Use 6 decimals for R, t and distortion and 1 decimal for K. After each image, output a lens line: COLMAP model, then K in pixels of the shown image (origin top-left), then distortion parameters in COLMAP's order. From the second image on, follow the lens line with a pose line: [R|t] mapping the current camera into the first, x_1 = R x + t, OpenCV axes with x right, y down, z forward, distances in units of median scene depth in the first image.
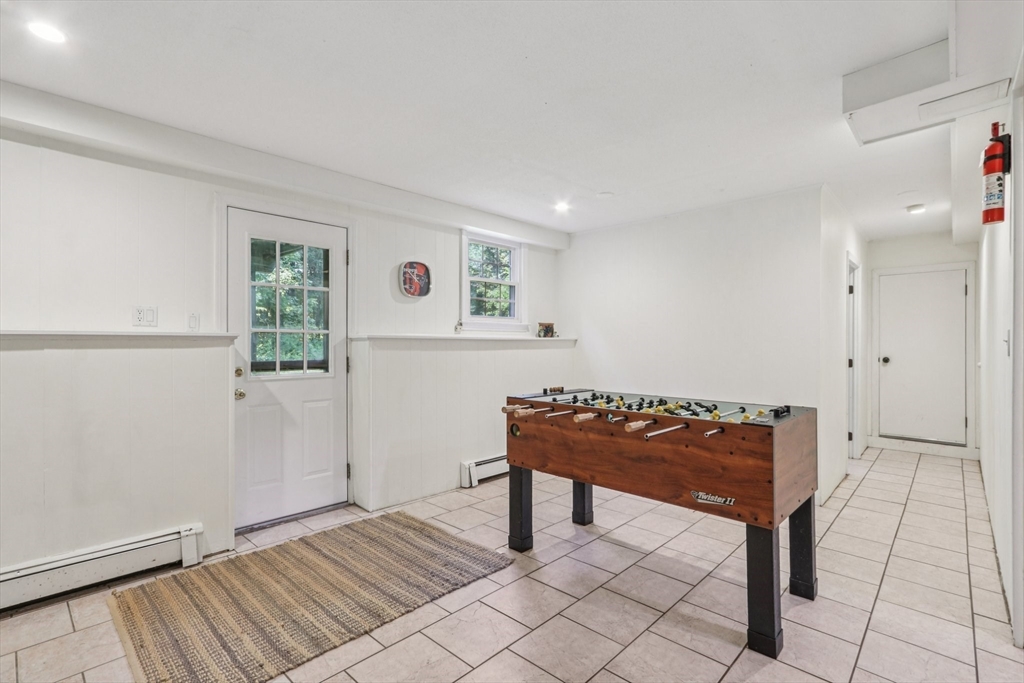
lens RADIAL K [[496.6, 0, 510.7], [0, 496.6, 341.1], [0, 0, 1]] dist [-0.011899, 0.001994]
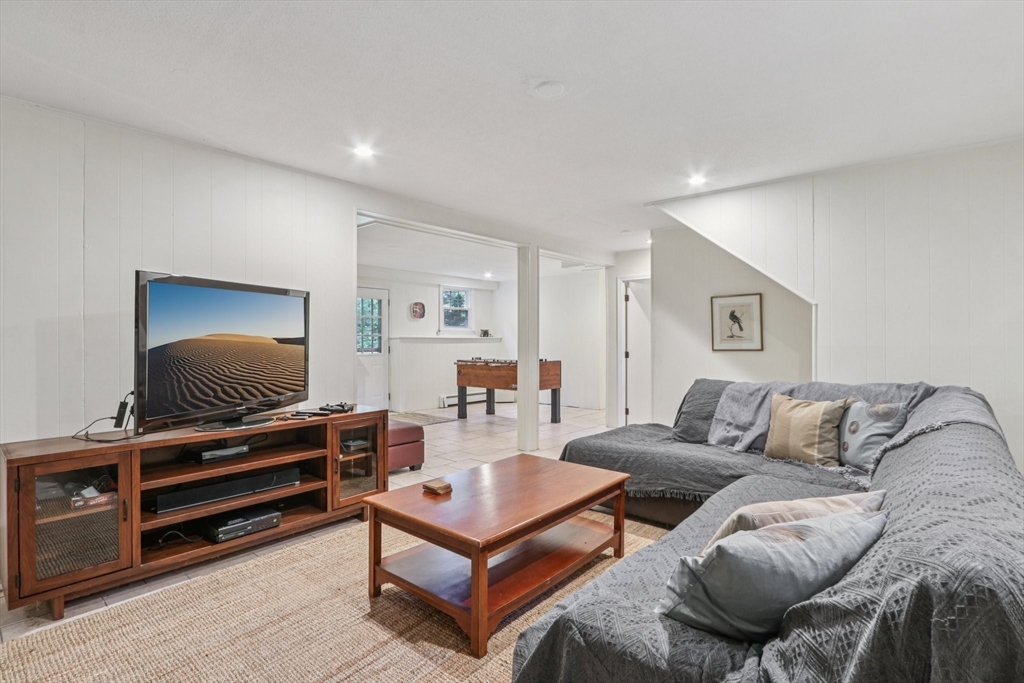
lens RADIAL K [[496.6, 0, 513.6], [0, 496.6, 335.7], [0, 0, 1]] dist [-0.011899, 0.001994]
pose [[0.998817, -0.003447, 0.048502, 0.115315], [0.003842, 0.999960, -0.008046, 0.002915], [-0.048472, 0.008222, 0.998791, -1.152425]]
